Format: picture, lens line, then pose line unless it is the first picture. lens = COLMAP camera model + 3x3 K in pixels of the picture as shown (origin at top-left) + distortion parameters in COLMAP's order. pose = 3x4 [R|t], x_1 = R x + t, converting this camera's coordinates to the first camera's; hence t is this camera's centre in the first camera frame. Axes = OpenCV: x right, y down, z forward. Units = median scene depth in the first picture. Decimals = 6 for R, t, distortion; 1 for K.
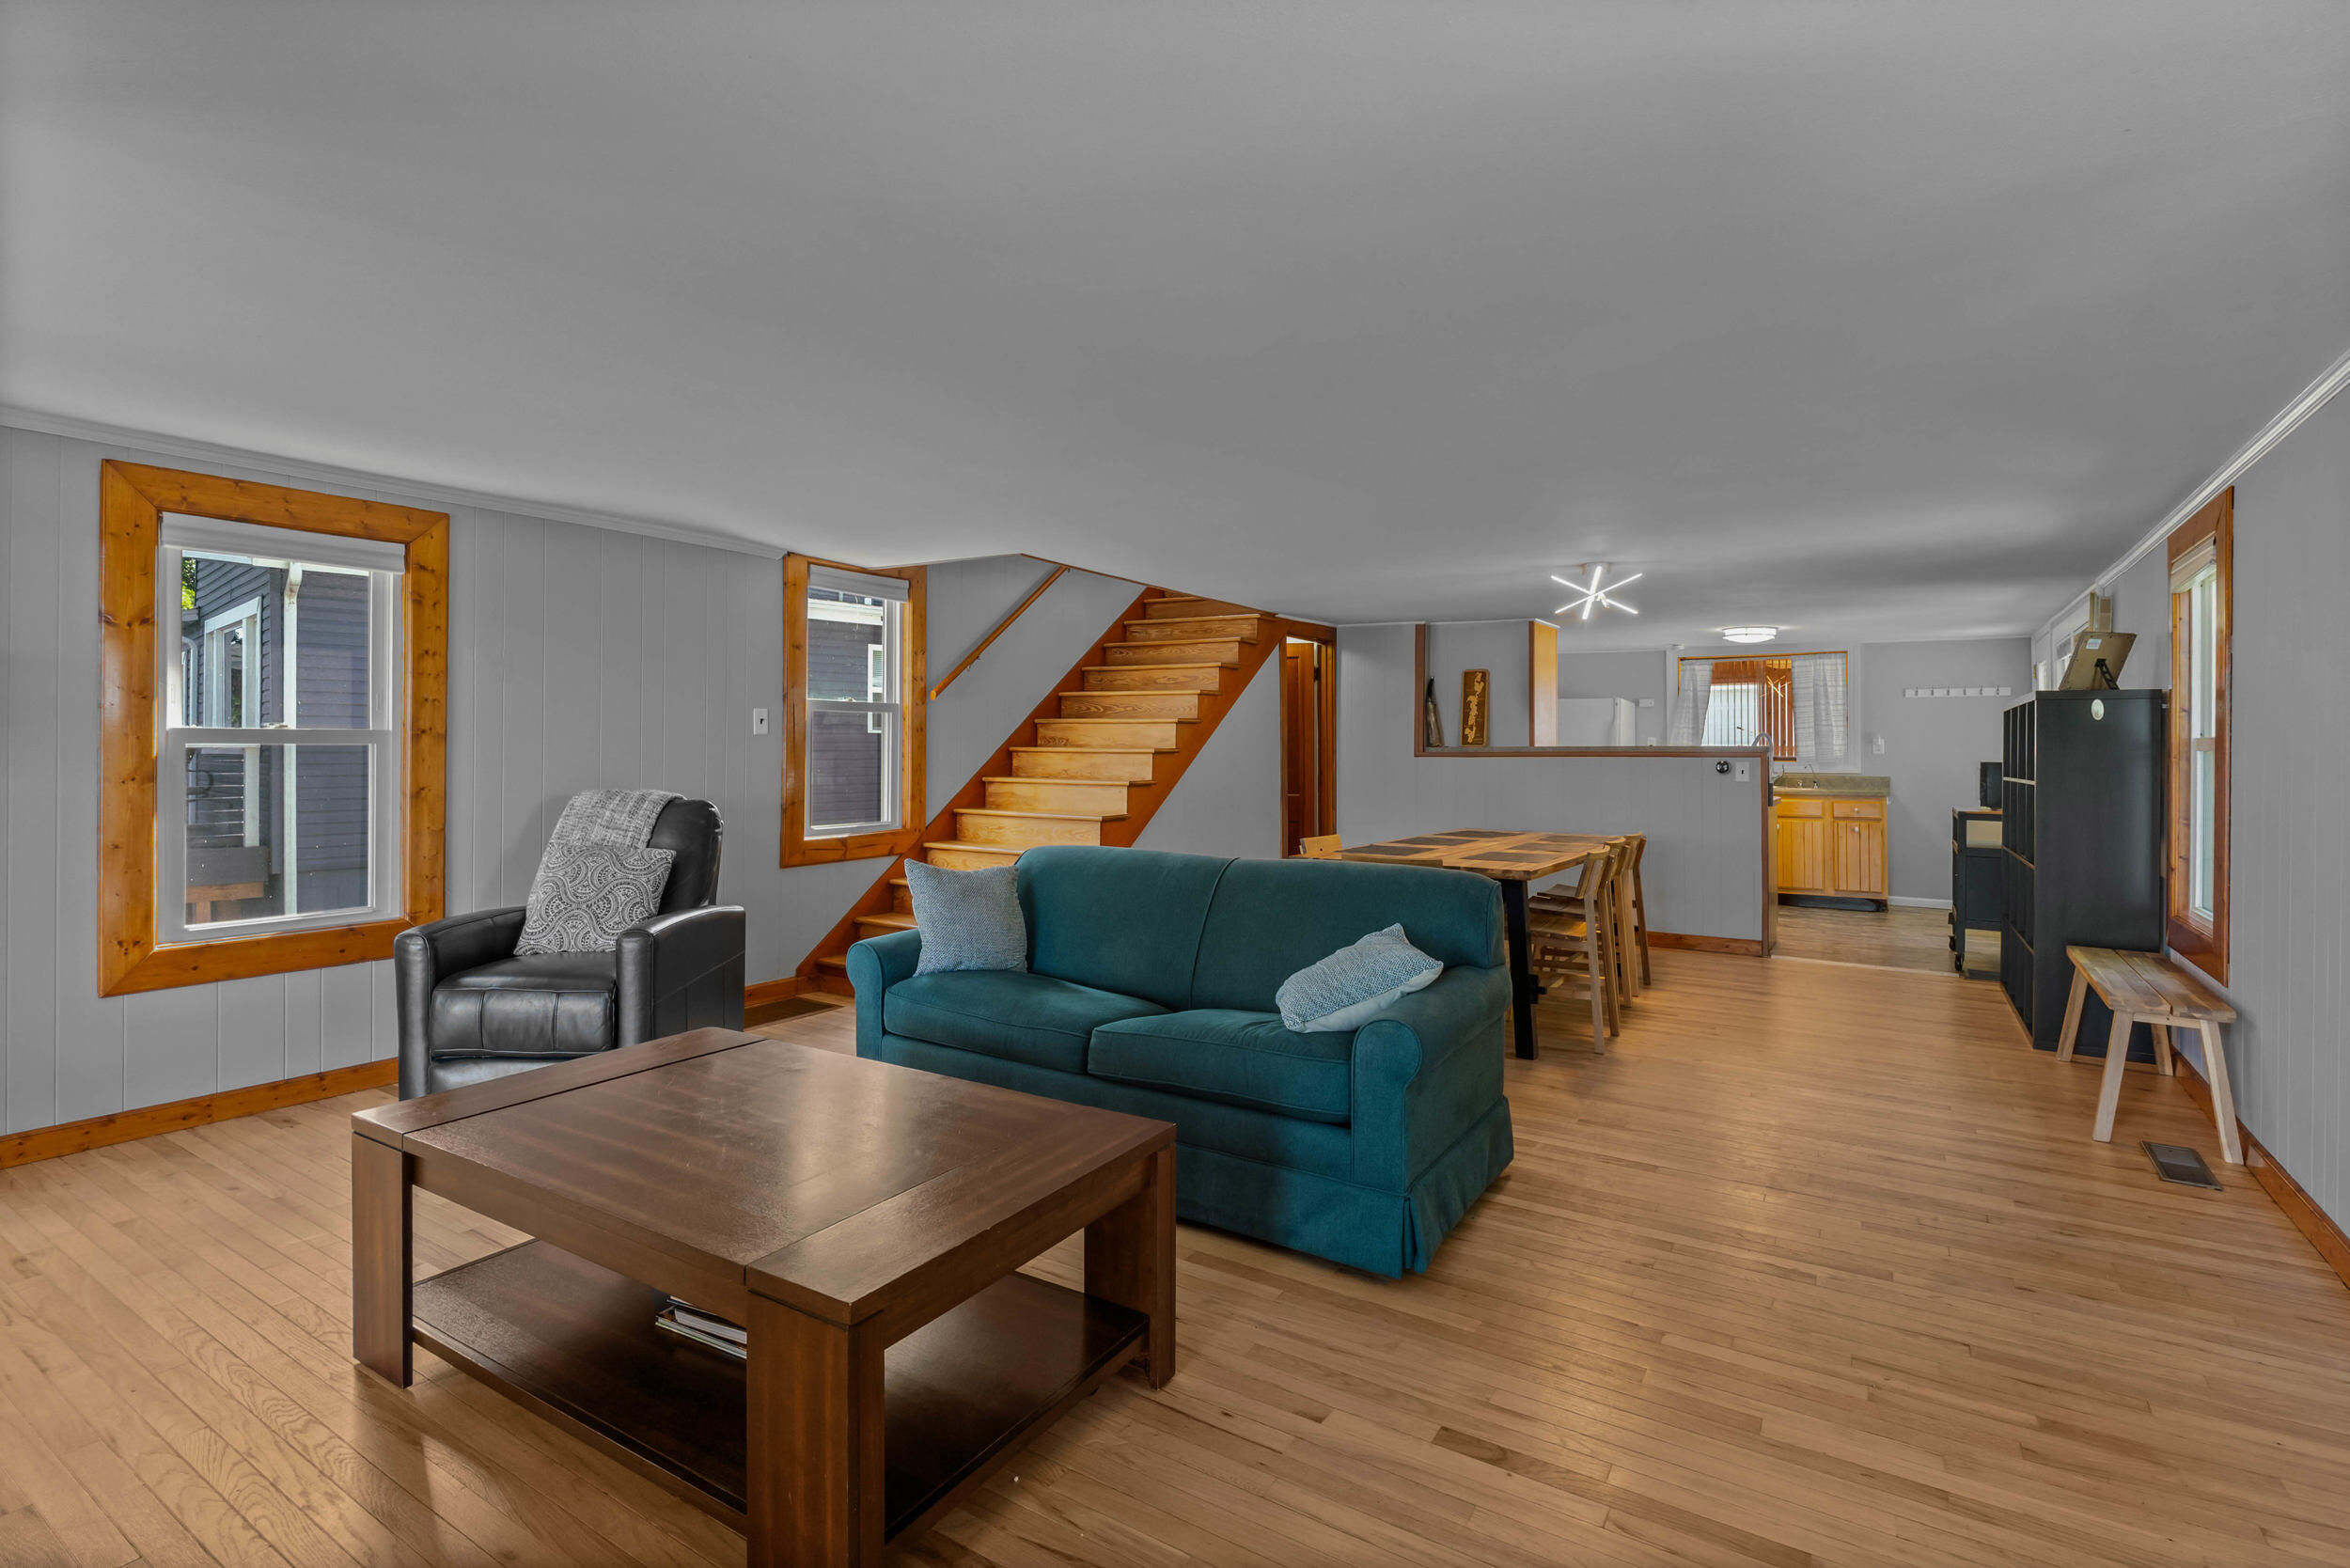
lens RADIAL K [[1110.9, 0, 1161.3], [0, 1110.9, 740.5], [0, 0, 1]] dist [-0.012333, -0.000394]
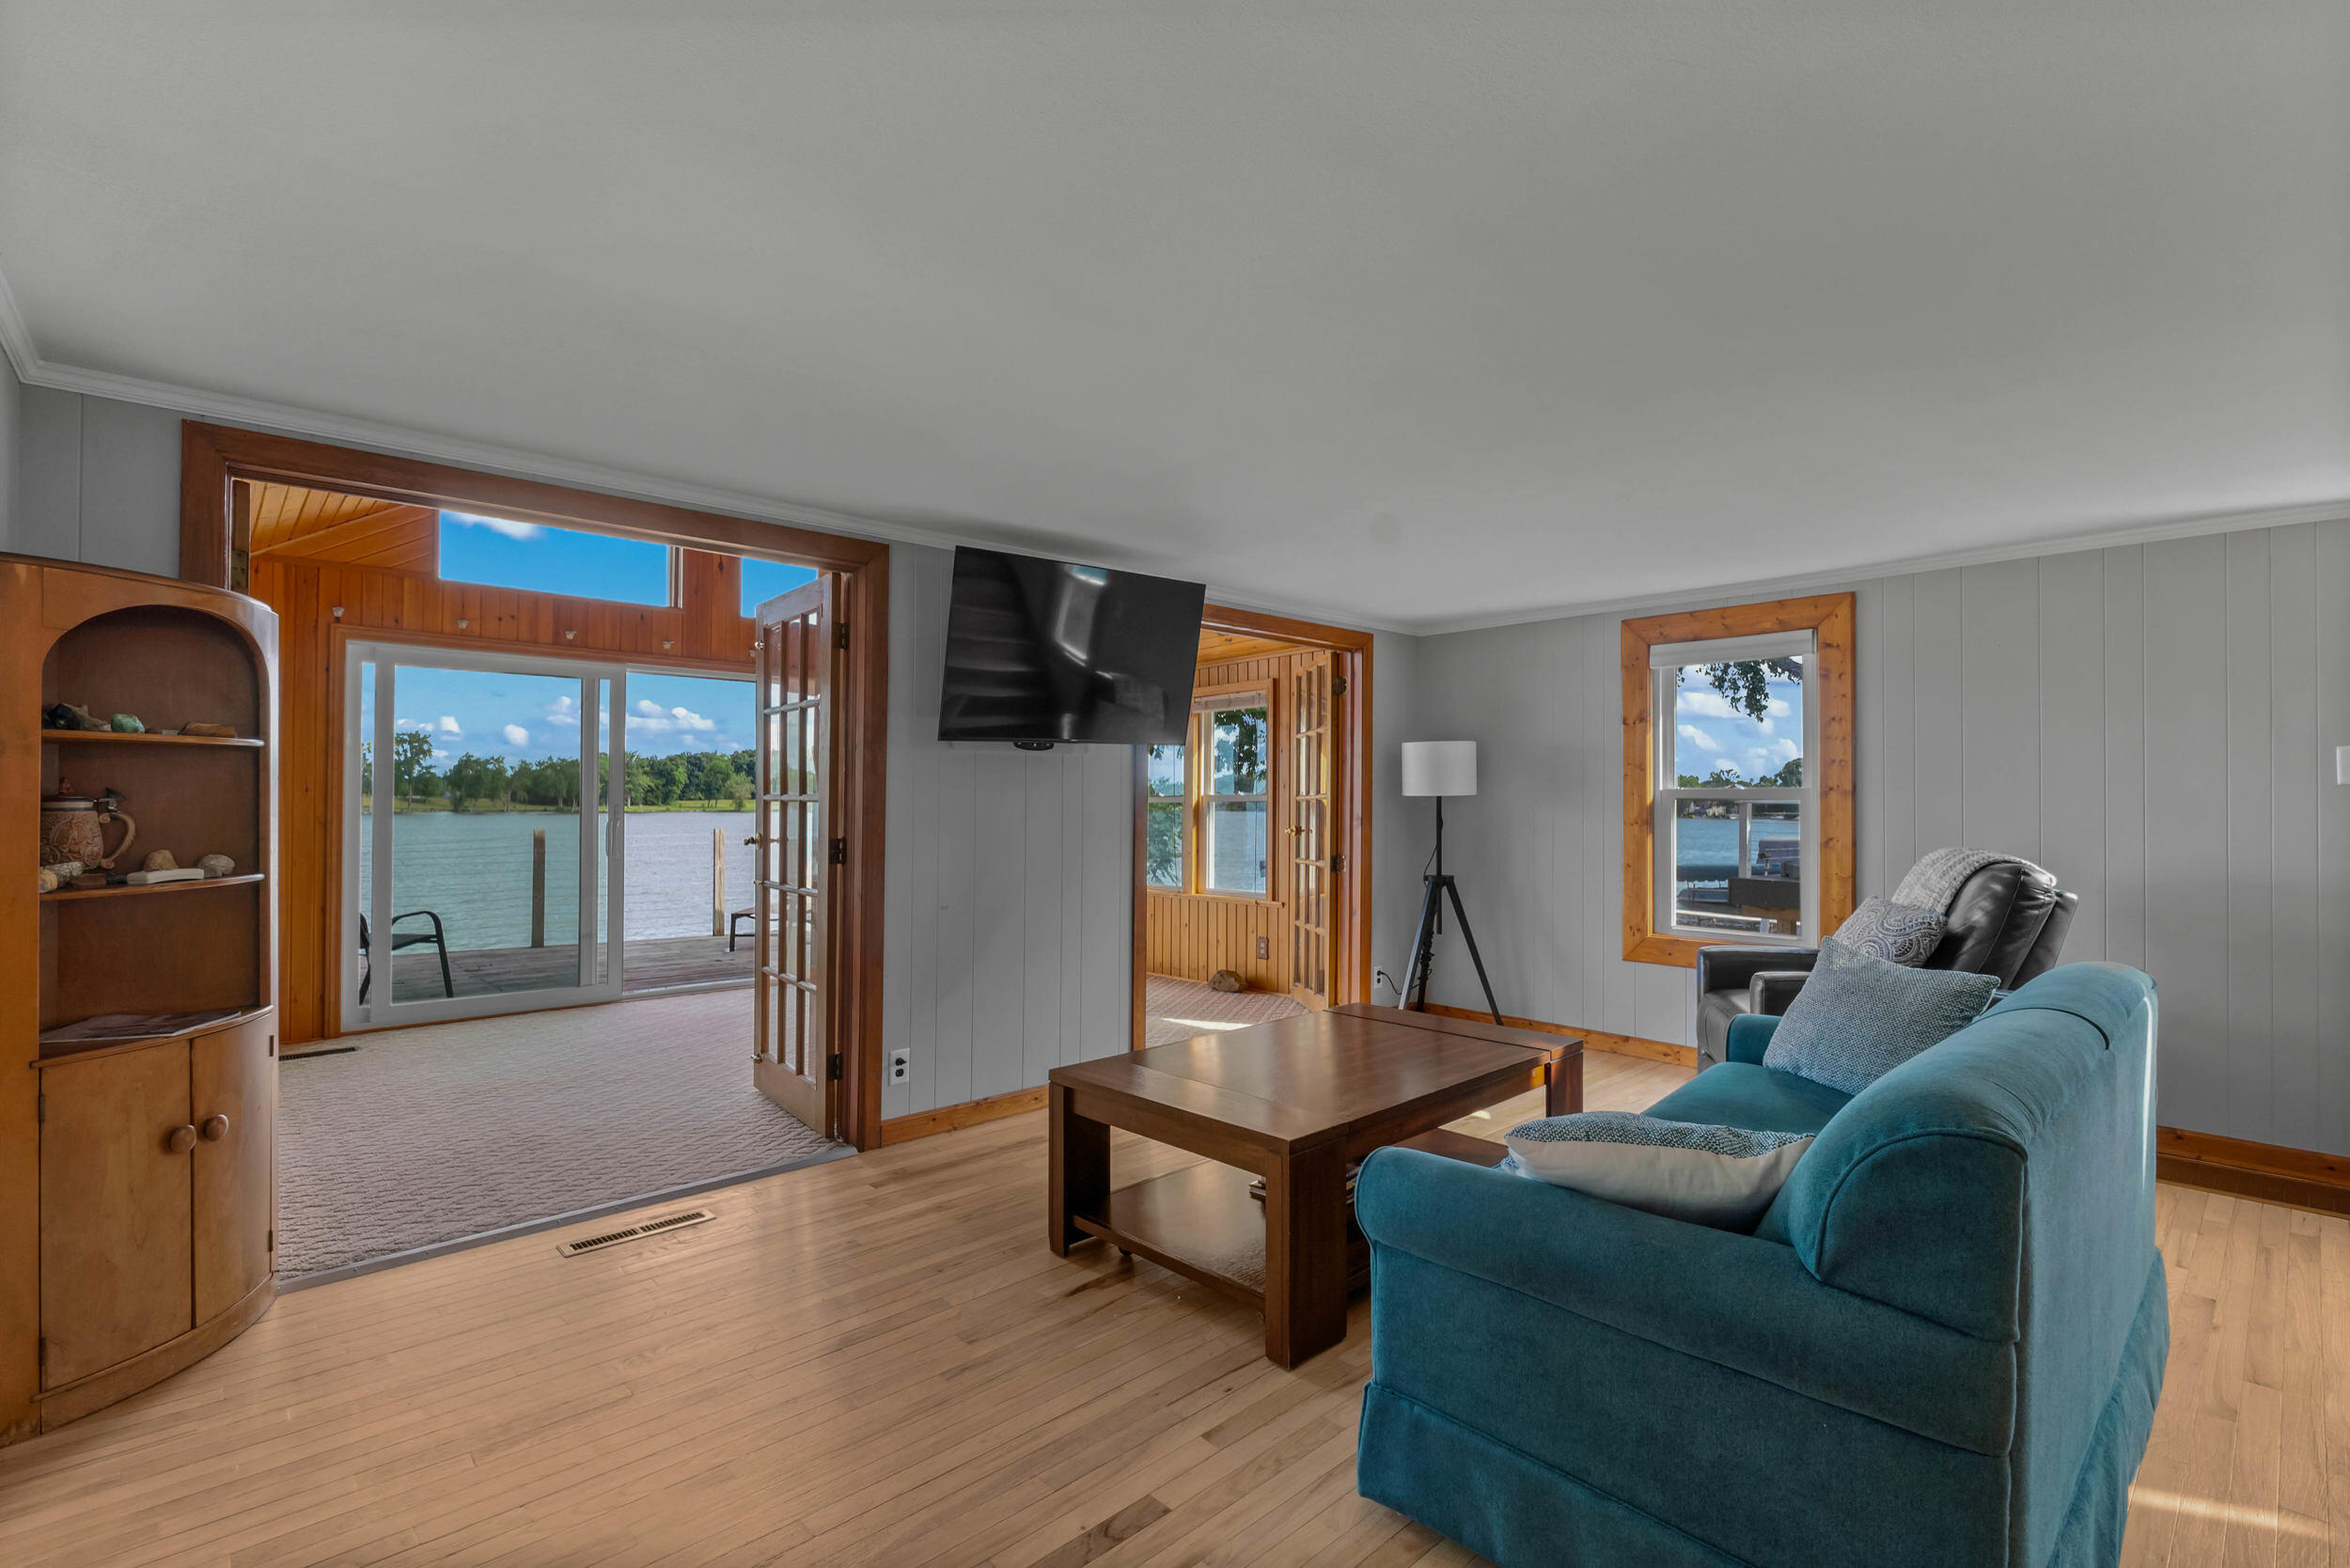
lens RADIAL K [[1066.0, 0, 1163.0], [0, 1066.0, 794.2], [0, 0, 1]] dist [0.001745, 0.000248]
pose [[-0.246918, -0.009212, -0.968993, 0.319683], [0.001114, 0.999951, -0.009790, 0.004244], [0.969036, -0.003497, -0.246895, 0.339927]]
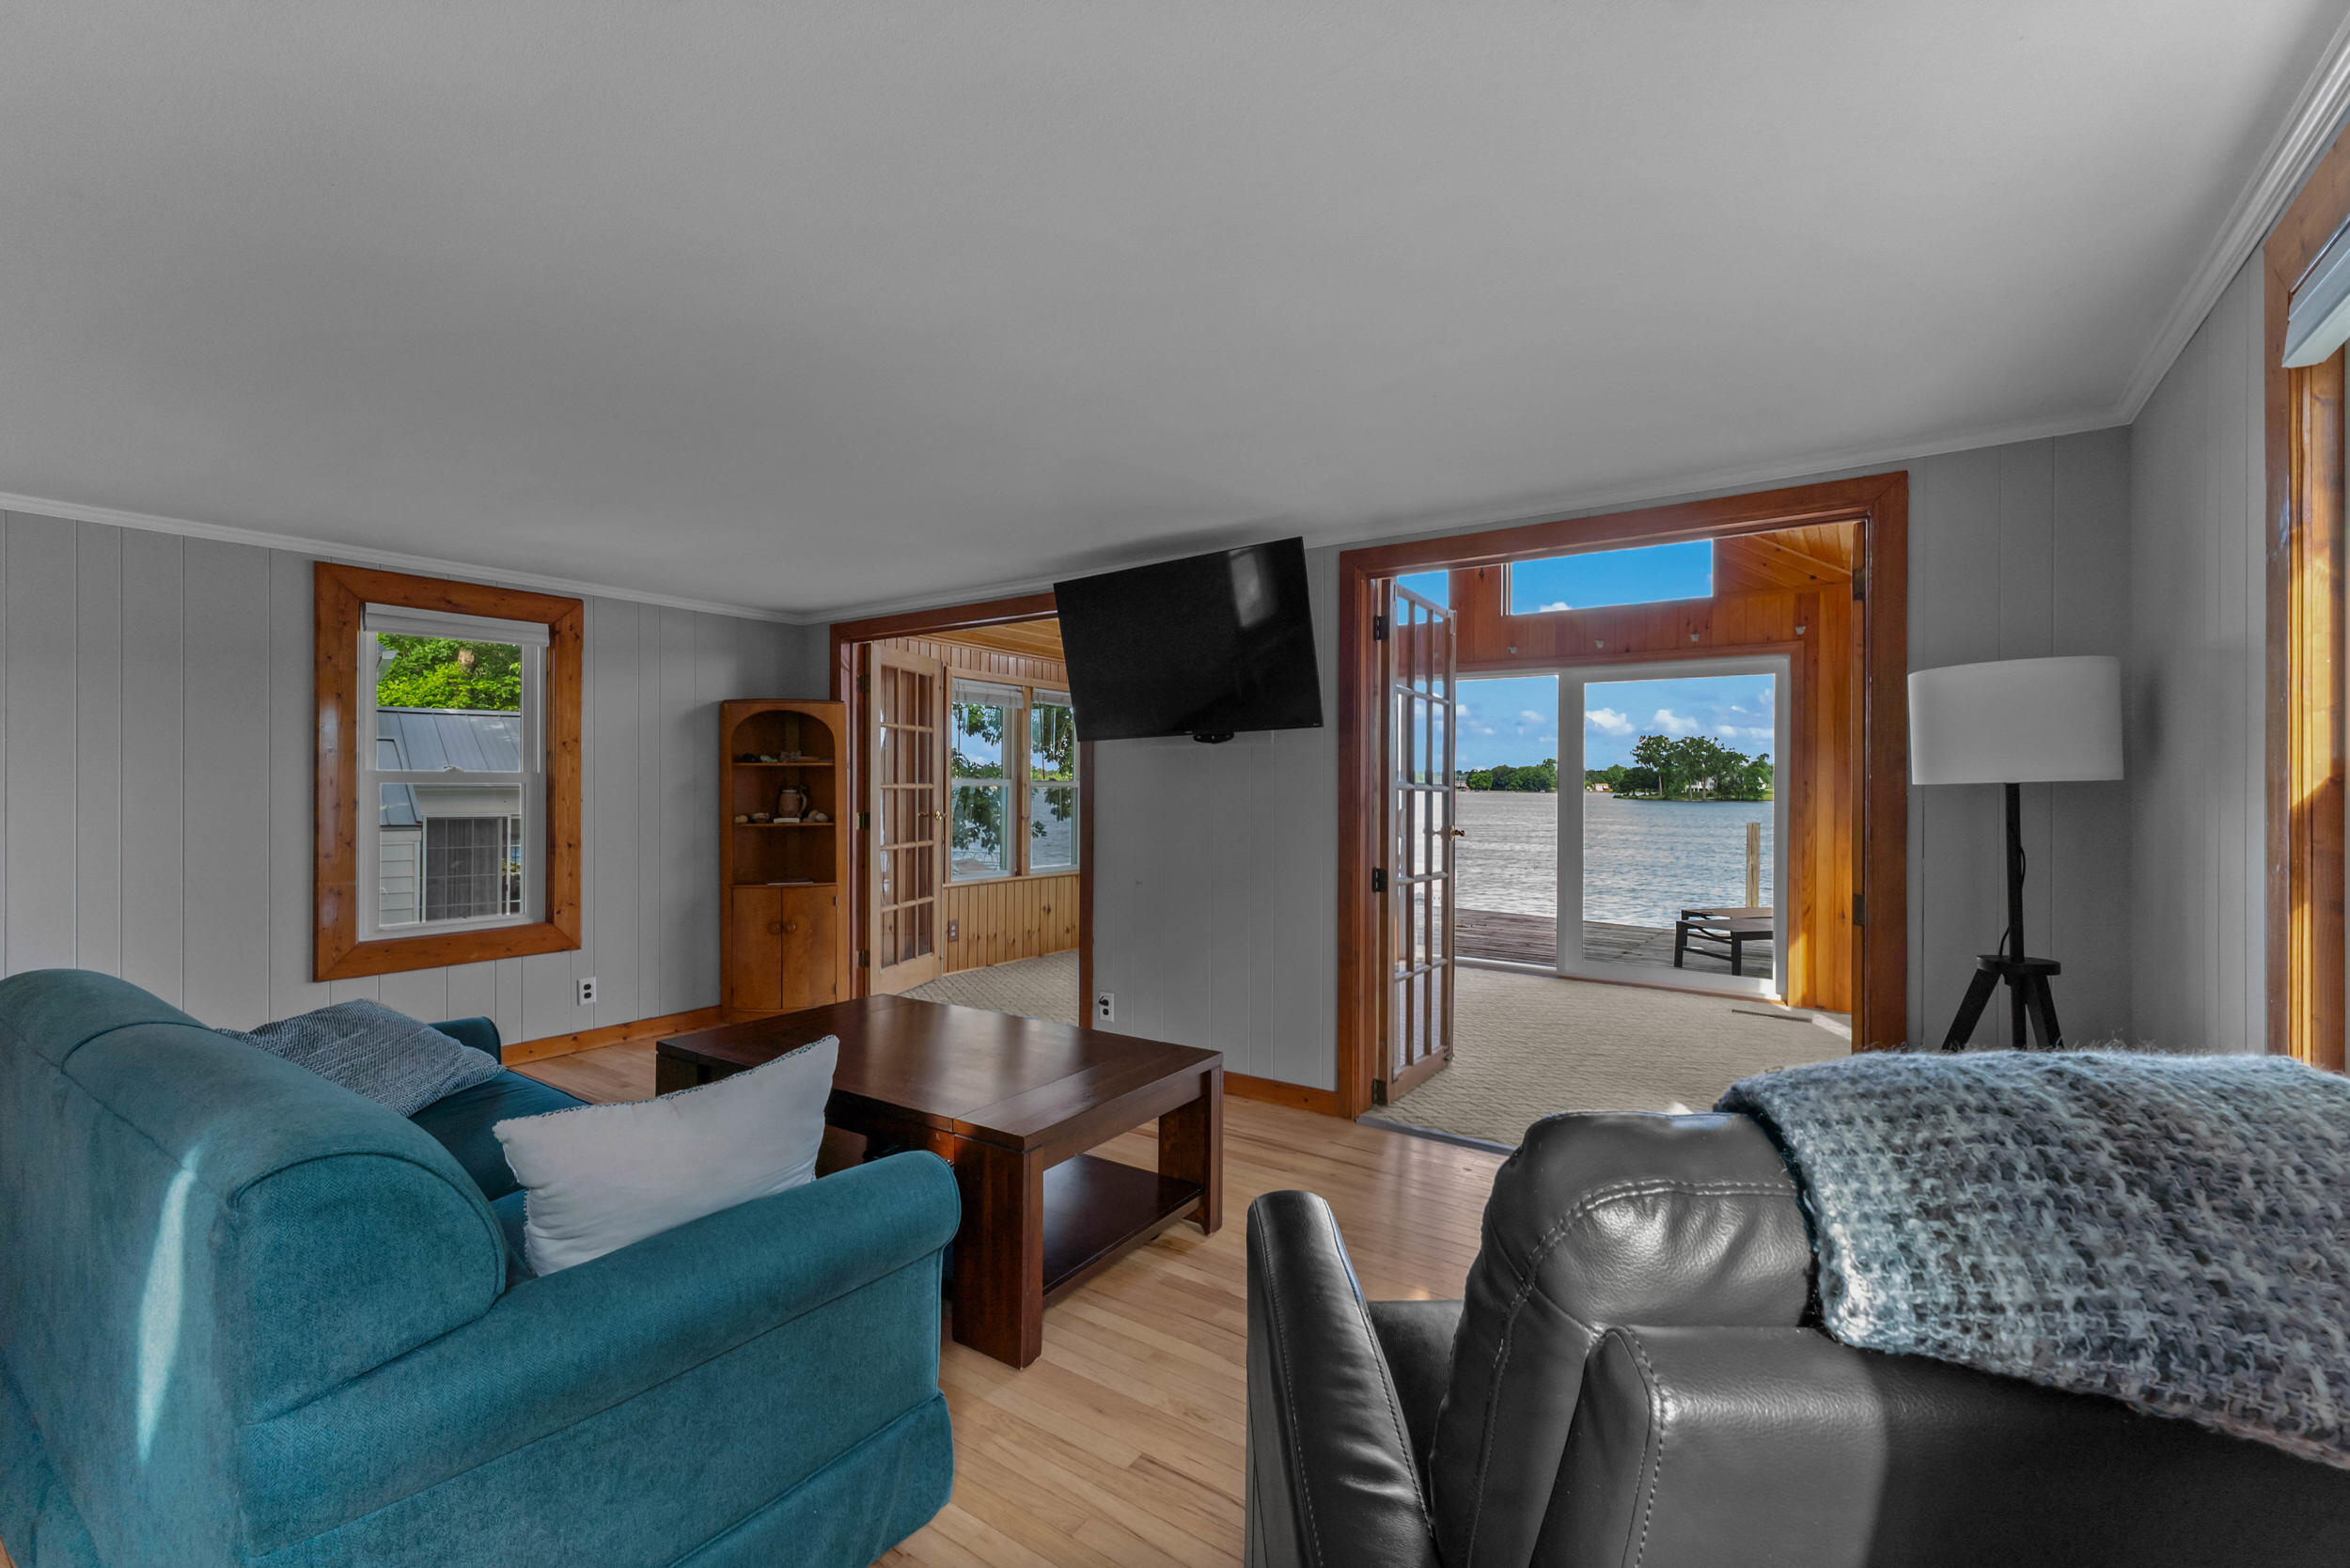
lens RADIAL K [[994.7, 0, 1158.0], [0, 994.7, 787.6], [0, 0, 1]] dist [0.011151, -0.003389]
pose [[-0.999365, -0.007563, 0.034812, -0.213920], [-0.007772, 0.999953, -0.005874, 0.003541], [-0.034766, -0.006141, -0.999377, 0.689931]]
